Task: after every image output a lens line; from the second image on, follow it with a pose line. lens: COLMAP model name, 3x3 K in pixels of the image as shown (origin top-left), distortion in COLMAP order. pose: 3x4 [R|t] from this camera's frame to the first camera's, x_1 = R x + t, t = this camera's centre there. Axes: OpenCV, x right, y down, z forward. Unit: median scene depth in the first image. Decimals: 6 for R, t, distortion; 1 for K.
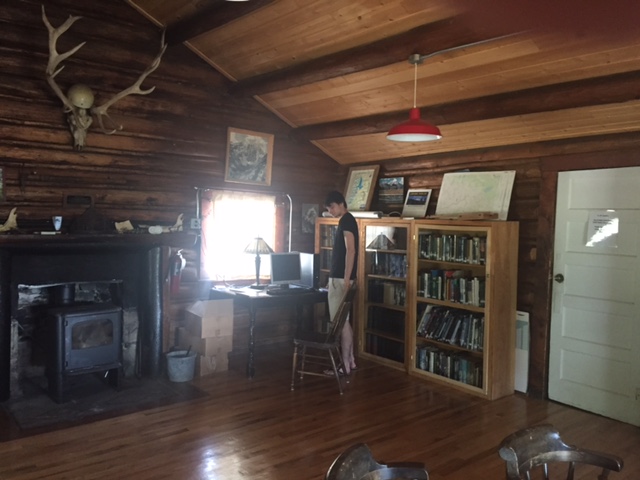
lens RADIAL K [[548.7, 0, 325.2], [0, 548.7, 239.6], [0, 0, 1]] dist [0.075055, -0.107023]
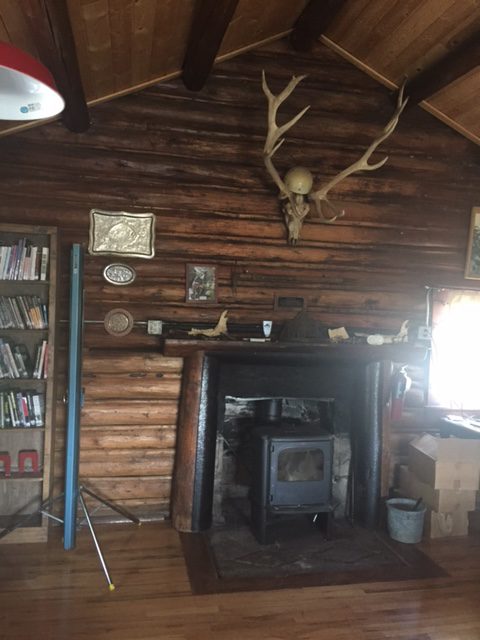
lens RADIAL K [[548.7, 0, 239.4], [0, 548.7, 318.8], [0, 0, 1]] dist [0.075055, -0.107023]
pose [[0.880728, 0.022944, -0.473066, -0.108104], [-0.041140, 0.998757, -0.028151, -0.018253], [0.471832, 0.044255, 0.880577, 0.209261]]
